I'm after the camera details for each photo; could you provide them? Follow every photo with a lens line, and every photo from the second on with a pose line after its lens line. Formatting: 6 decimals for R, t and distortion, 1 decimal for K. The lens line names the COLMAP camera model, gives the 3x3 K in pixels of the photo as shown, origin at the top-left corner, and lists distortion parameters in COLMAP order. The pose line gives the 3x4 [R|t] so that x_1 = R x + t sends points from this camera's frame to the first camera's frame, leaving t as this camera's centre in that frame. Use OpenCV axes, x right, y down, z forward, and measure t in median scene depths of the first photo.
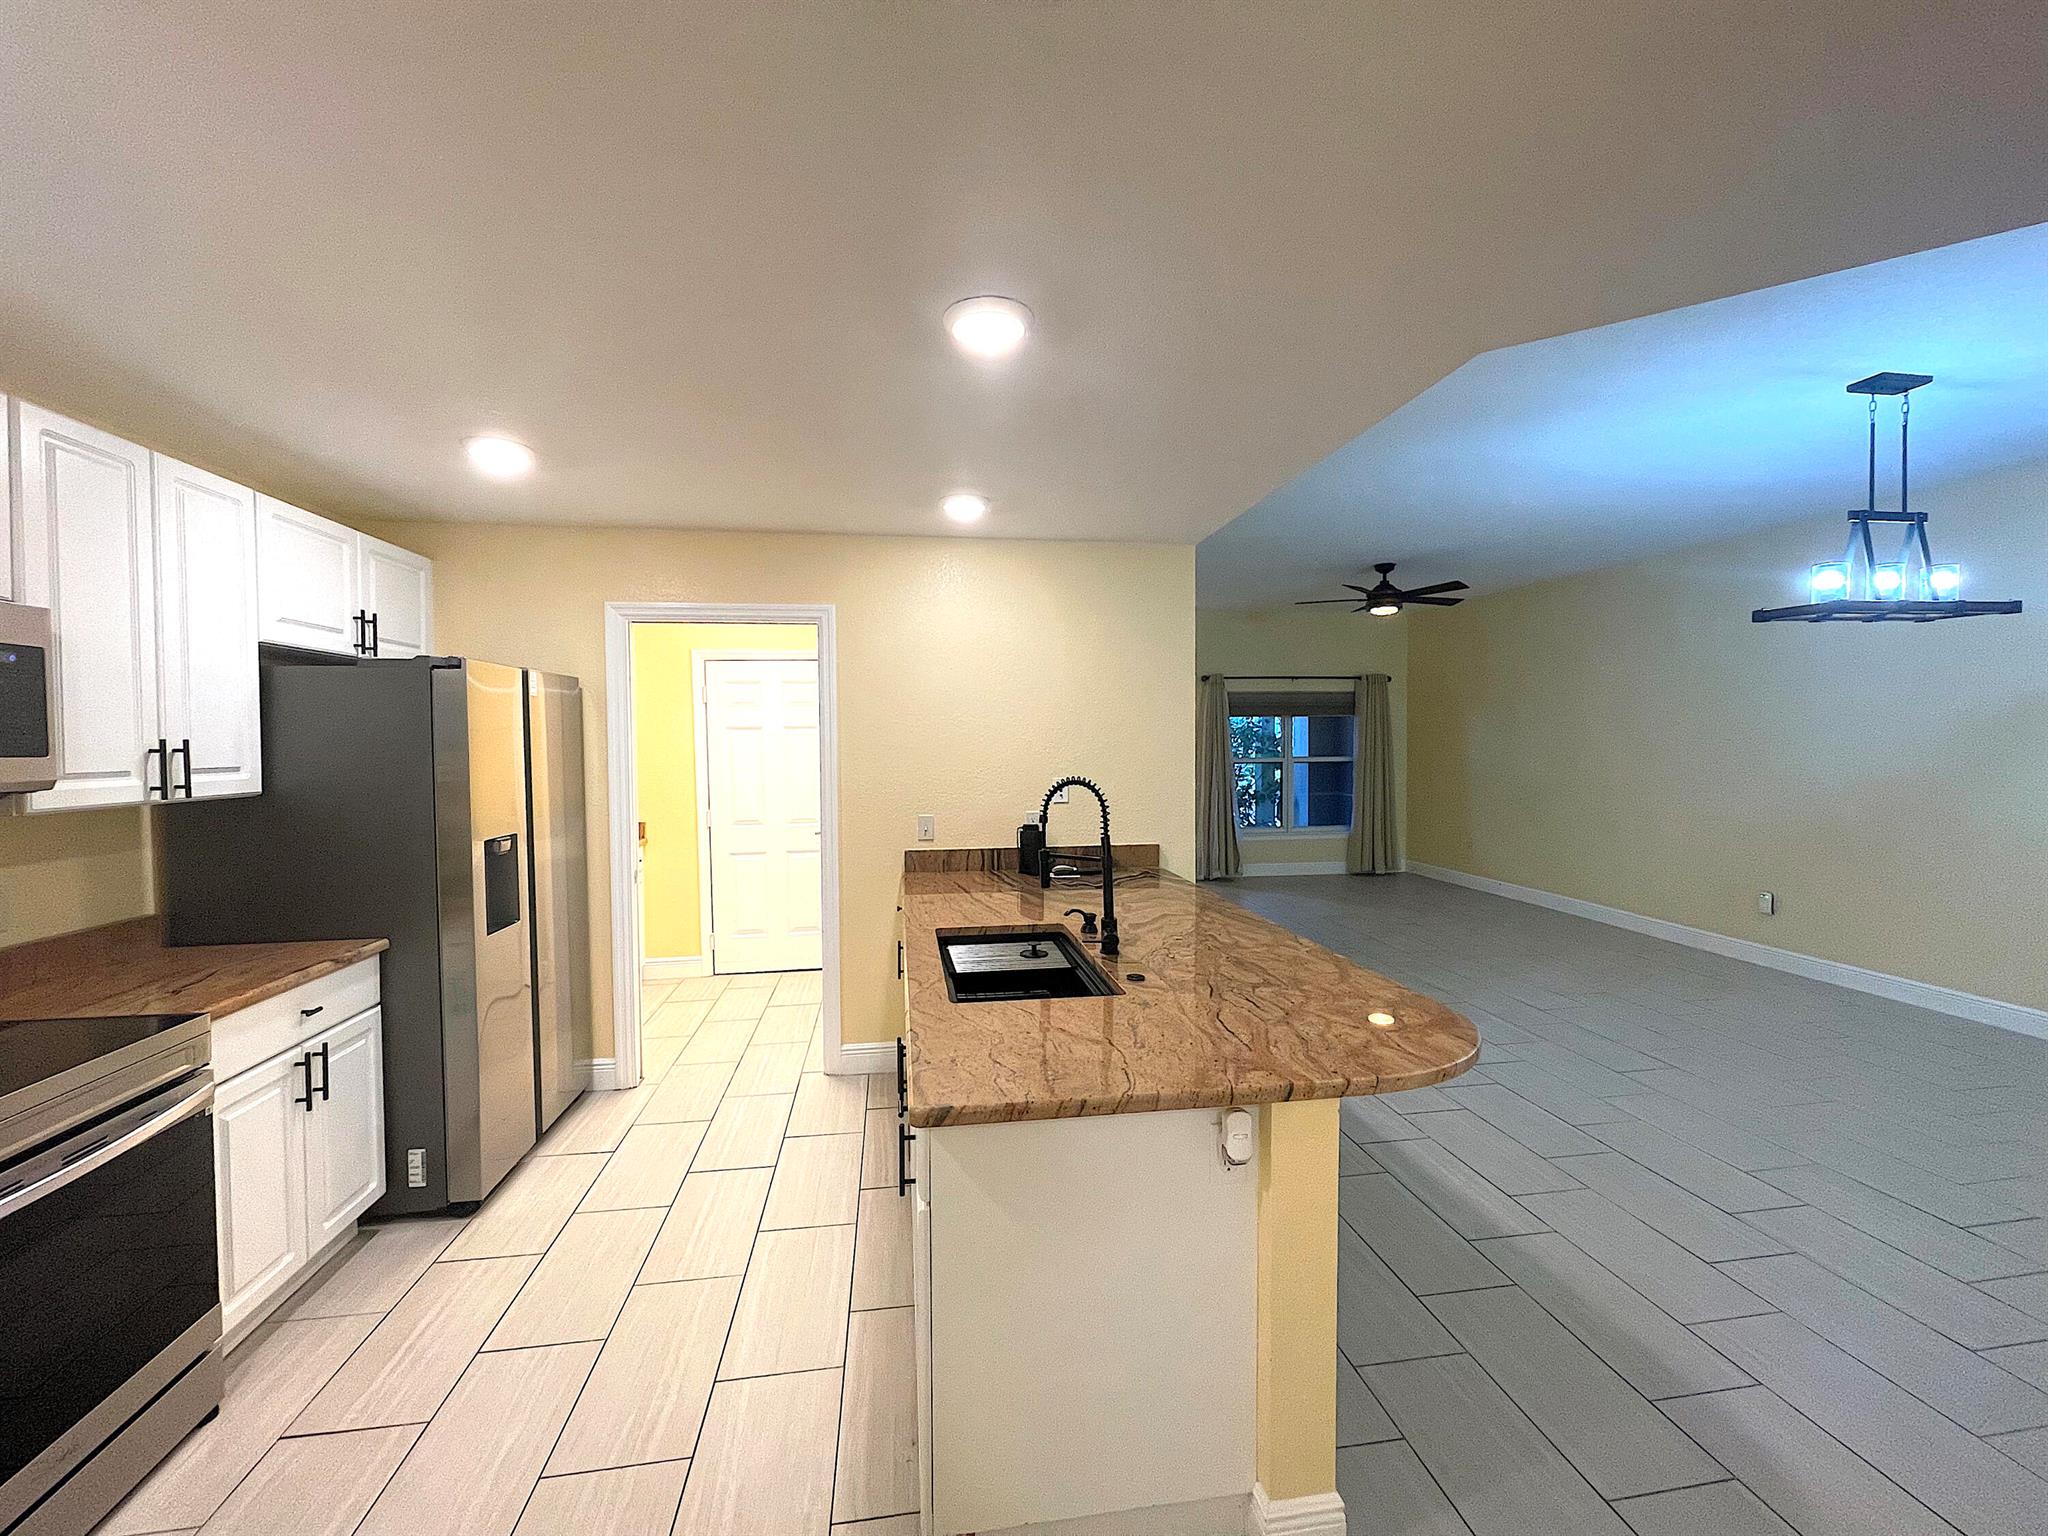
lens RADIAL K [[824.8, 0, 1021.6], [0, 824.8, 765.8], [0, 0, 1]] dist [-0.001494, -0.000267]
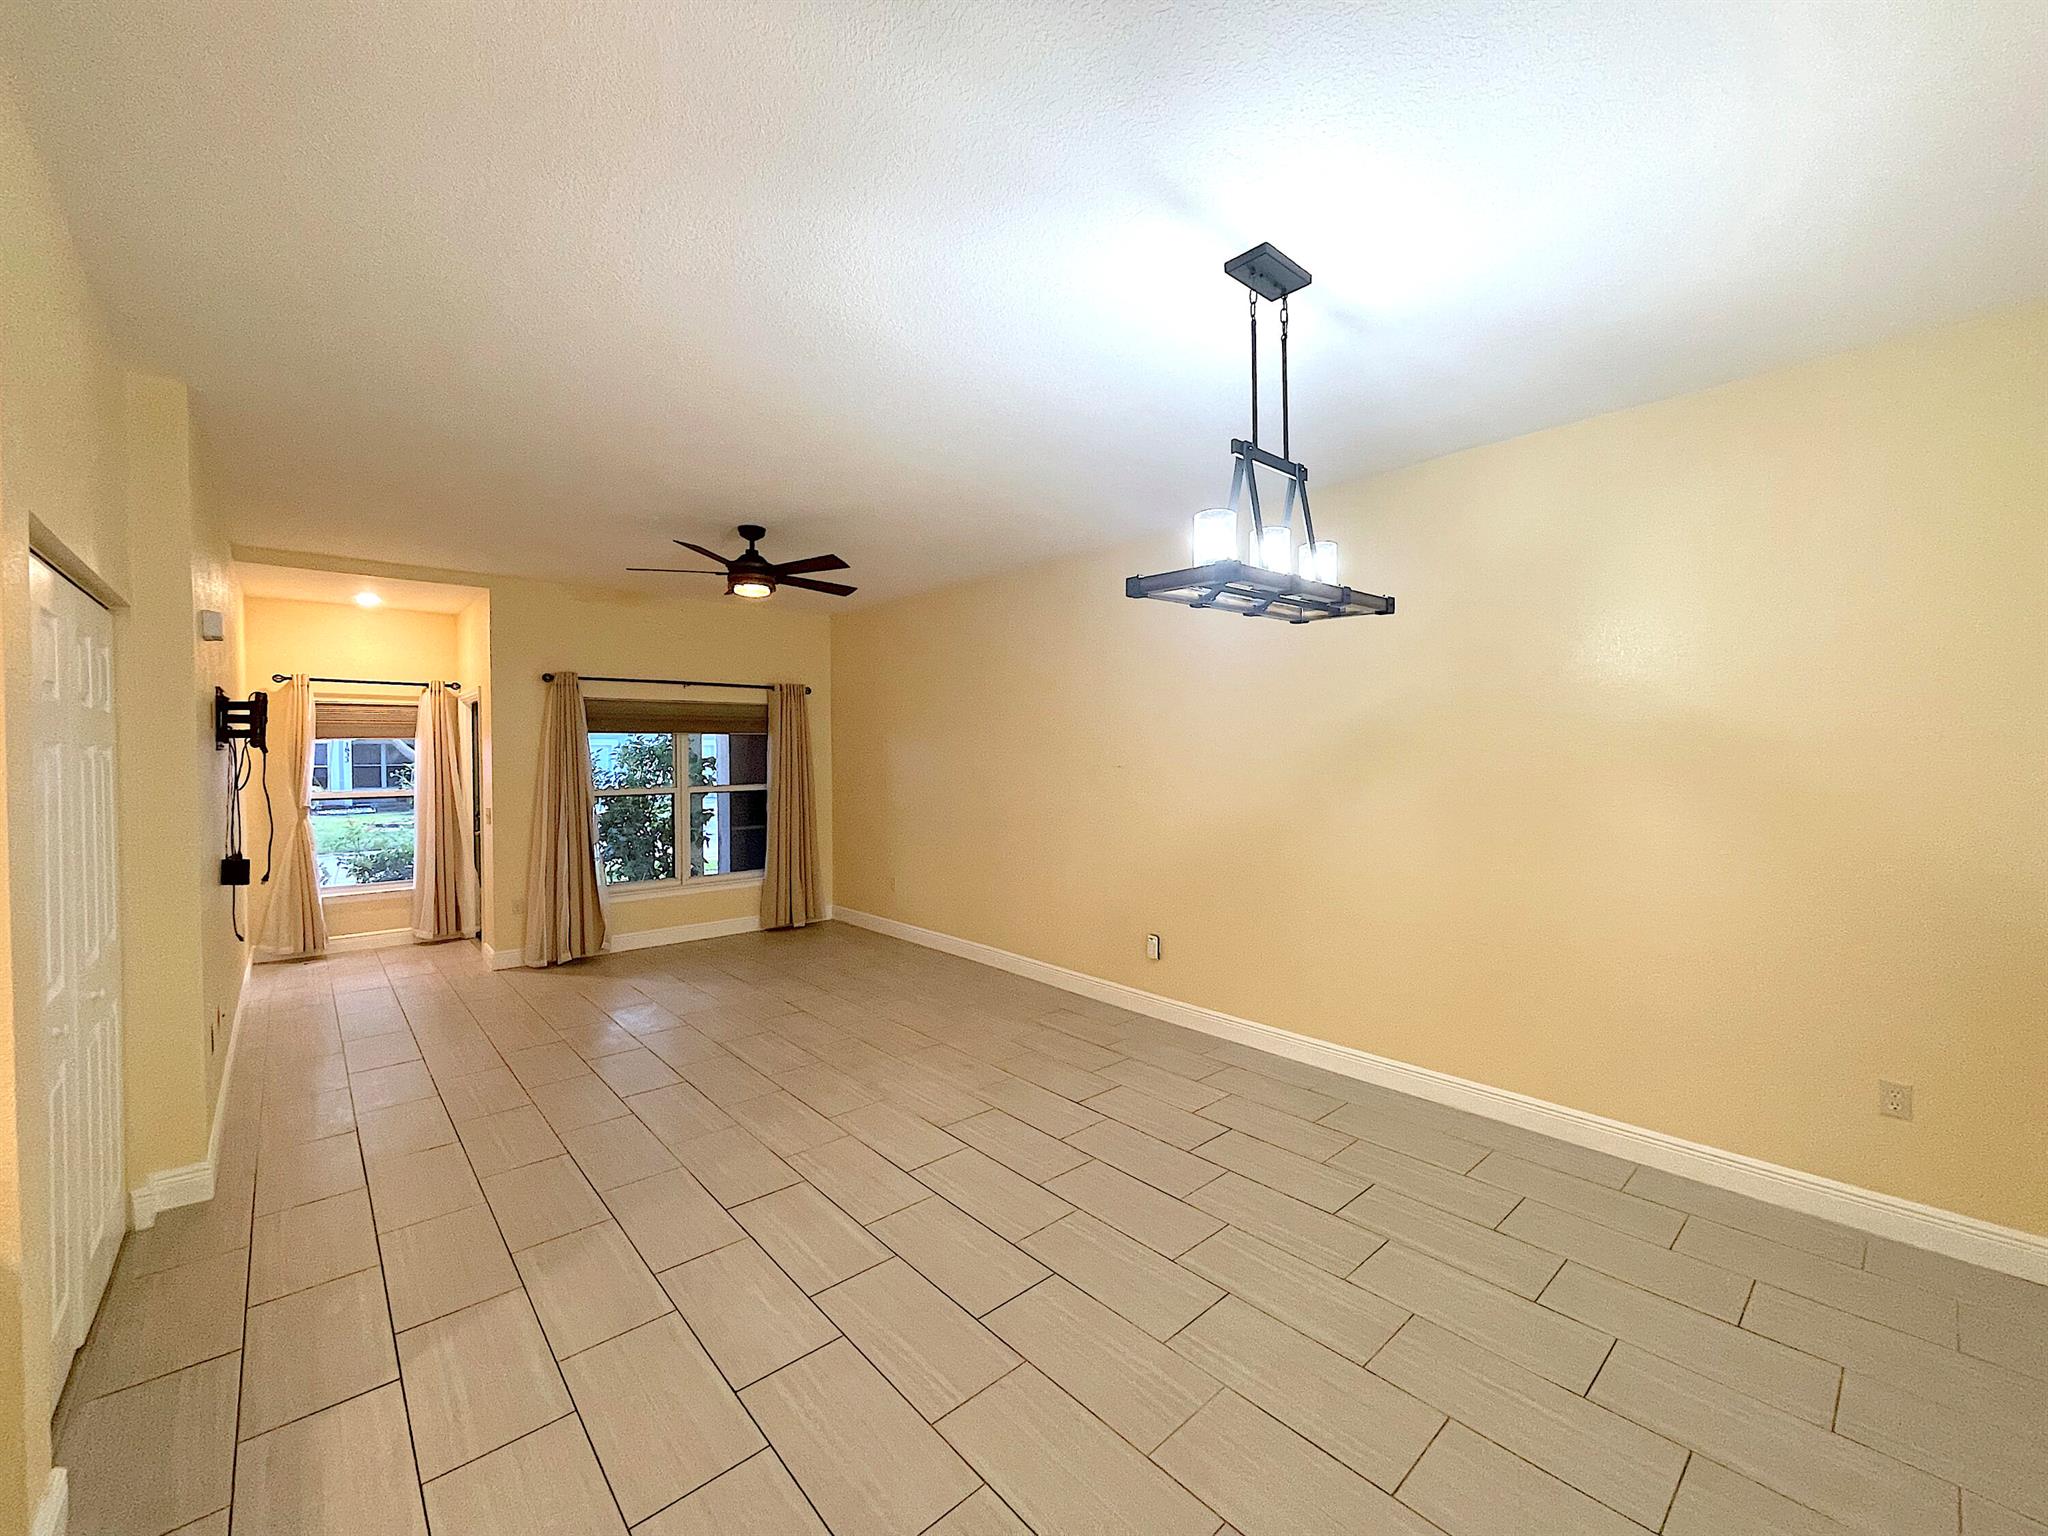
lens RADIAL K [[824.8, 0, 1017.2], [0, 824.8, 763.6], [0, 0, 1]] dist [-0.001494, -0.000267]
pose [[0.840656, -0.003217, 0.541561, 0.491883], [0.016075, 0.999690, -0.019016, -0.035591], [-0.541331, 0.024691, 0.840447, 0.535325]]
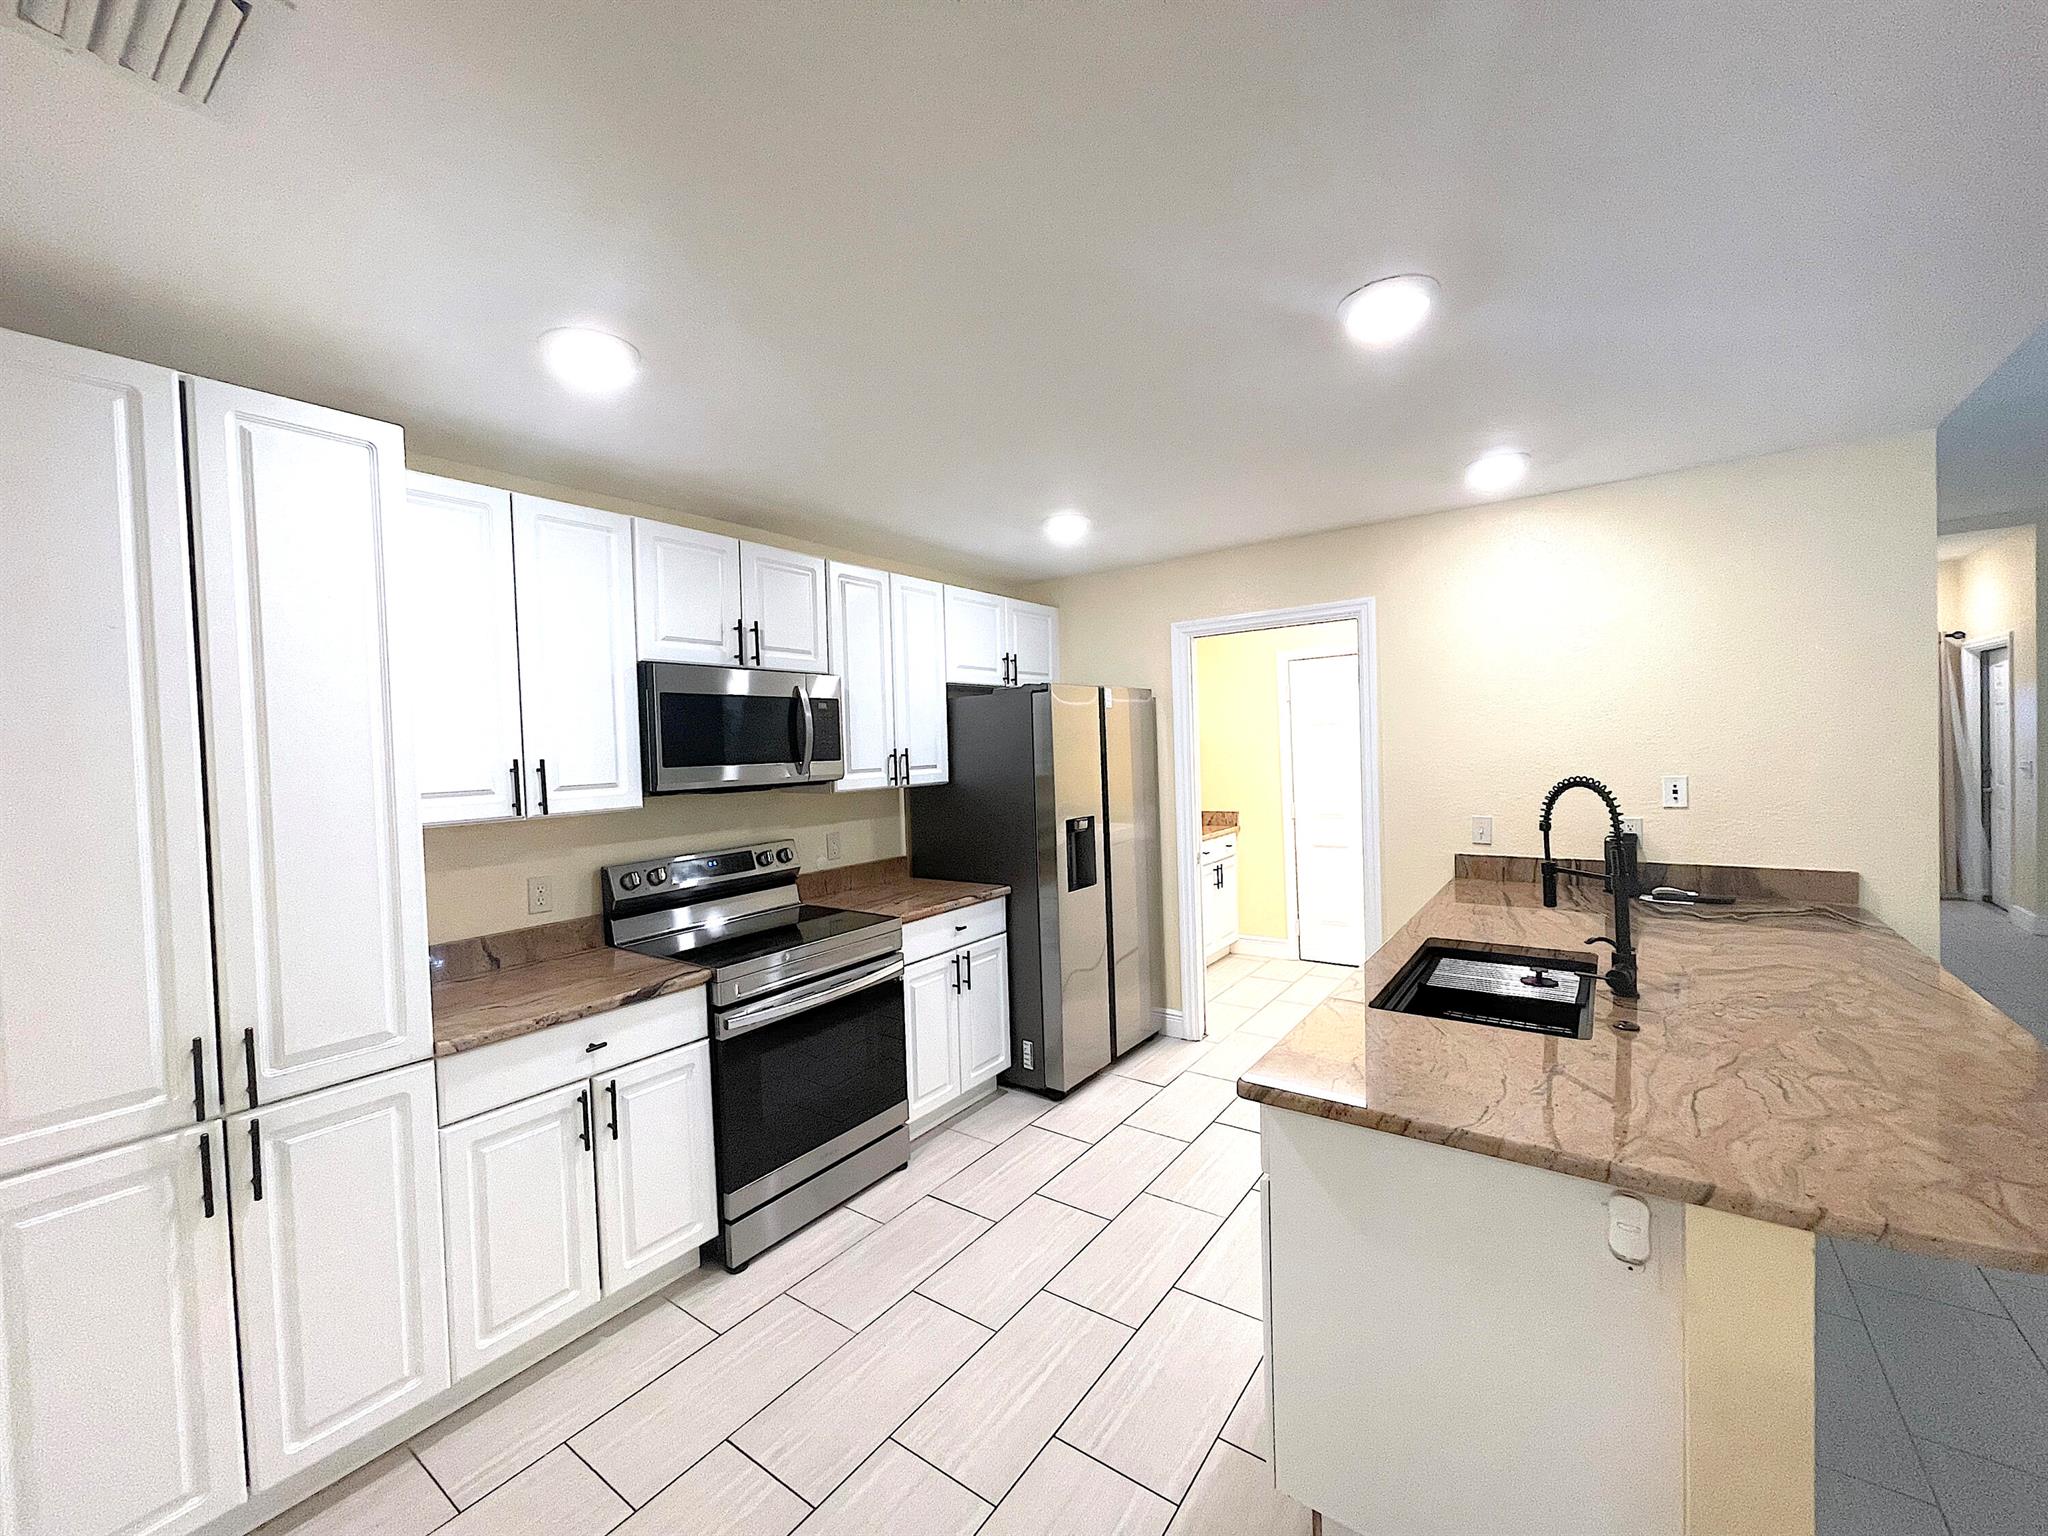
lens RADIAL K [[824.8, 0, 1018.9], [0, 824.8, 765.6], [0, 0, 1]] dist [-0.001494, -0.000267]
pose [[0.712232, -0.000053, -0.701944, 0.185762], [0.006520, 0.999957, 0.006541, -0.005157], [0.701914, -0.009235, 0.712202, 0.006280]]
